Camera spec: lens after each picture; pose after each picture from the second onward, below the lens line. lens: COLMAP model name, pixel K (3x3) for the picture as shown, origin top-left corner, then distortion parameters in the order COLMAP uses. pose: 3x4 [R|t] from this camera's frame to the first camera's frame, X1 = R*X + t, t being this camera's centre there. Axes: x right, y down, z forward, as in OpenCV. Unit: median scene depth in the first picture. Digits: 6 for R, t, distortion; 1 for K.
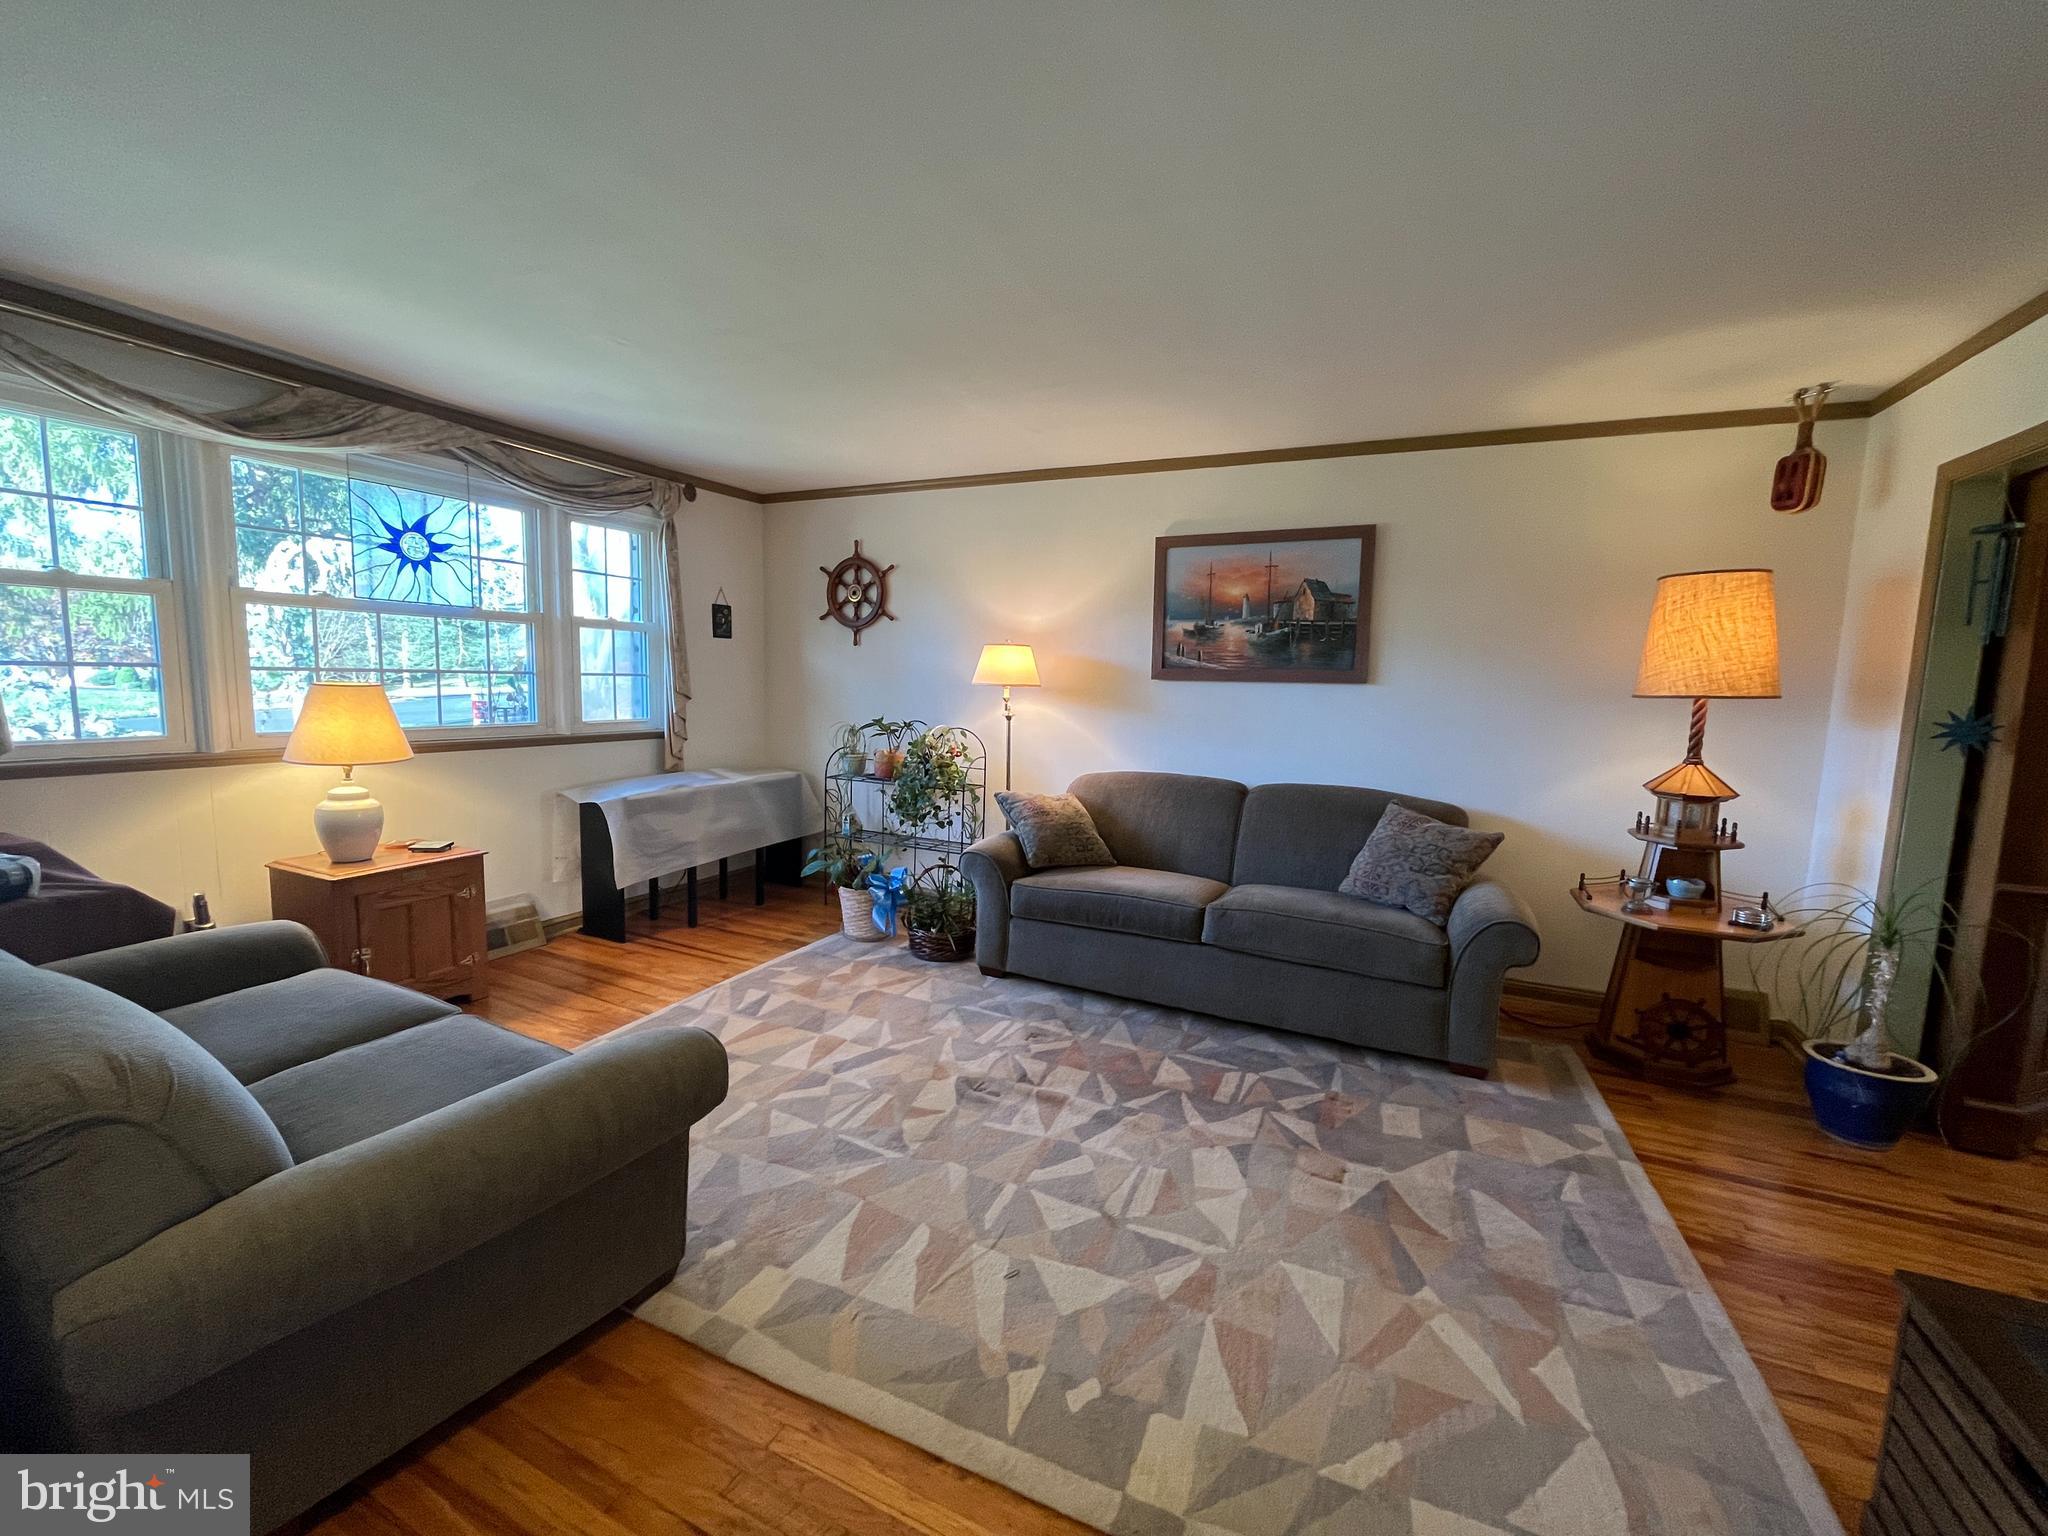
lens RADIAL K [[832.4, 0, 1017.1], [0, 832.4, 769.2], [0, 0, 1]] dist [-0.005807, -0.000258]
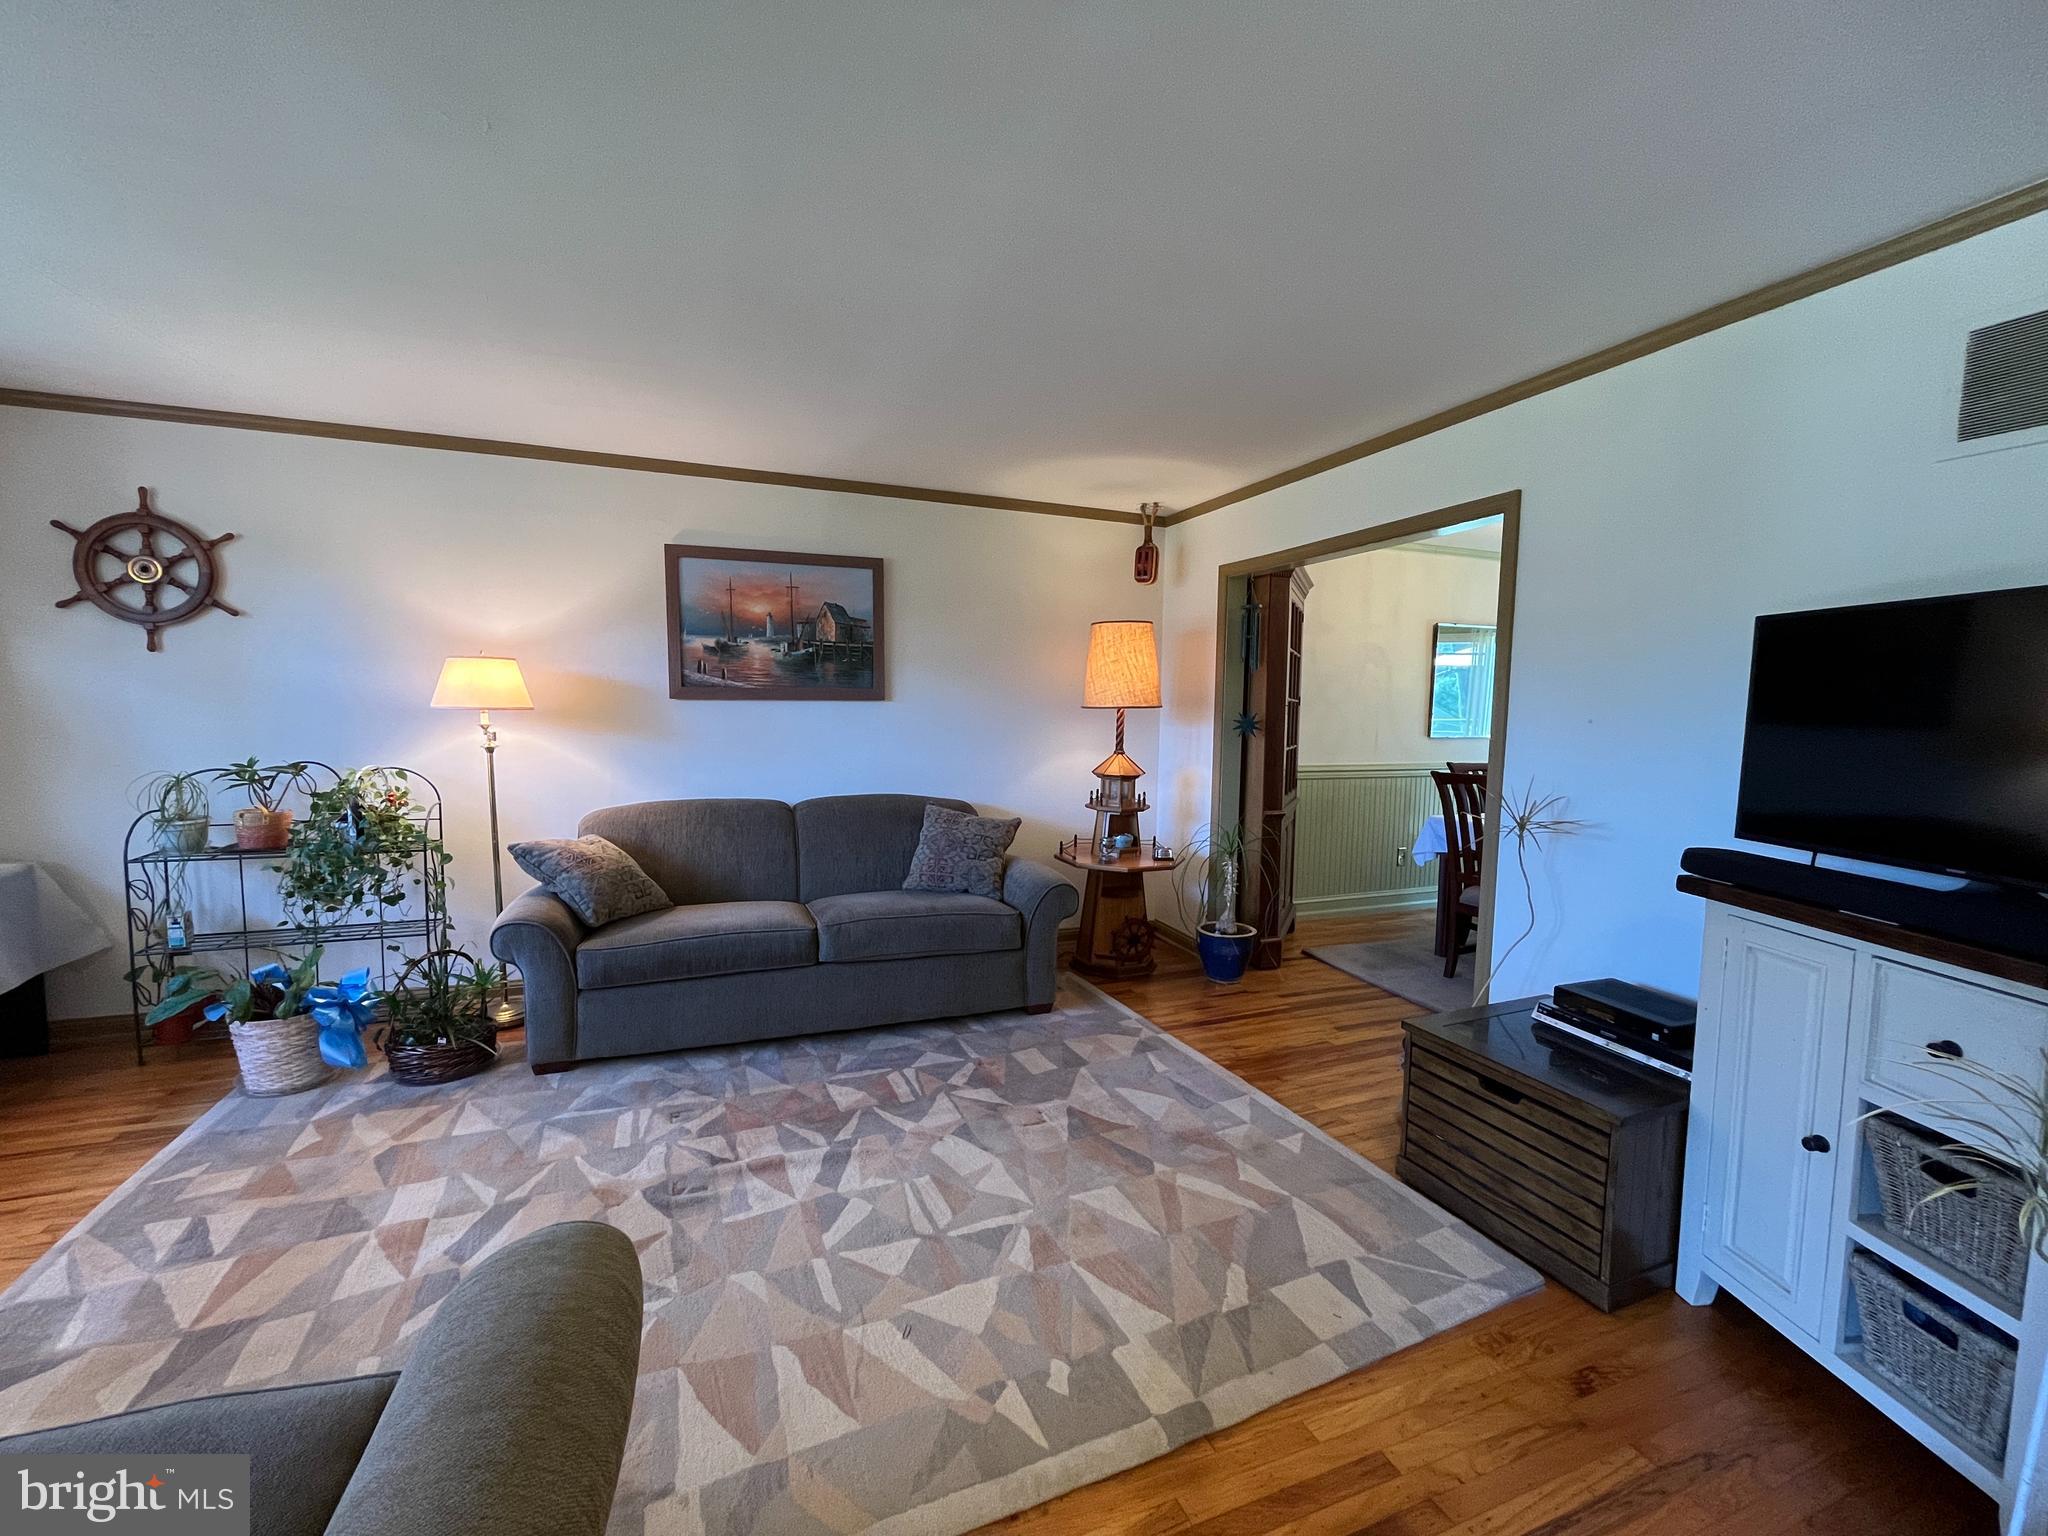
lens RADIAL K [[832.4, 0, 1017.1], [0, 832.4, 769.2], [0, 0, 1]] dist [-0.005807, -0.000258]
pose [[0.682190, -0.074332, 0.727387, -0.345812], [0.085012, 0.996136, 0.022065, -0.026088], [-0.726216, 0.046784, 0.685873, 0.140115]]
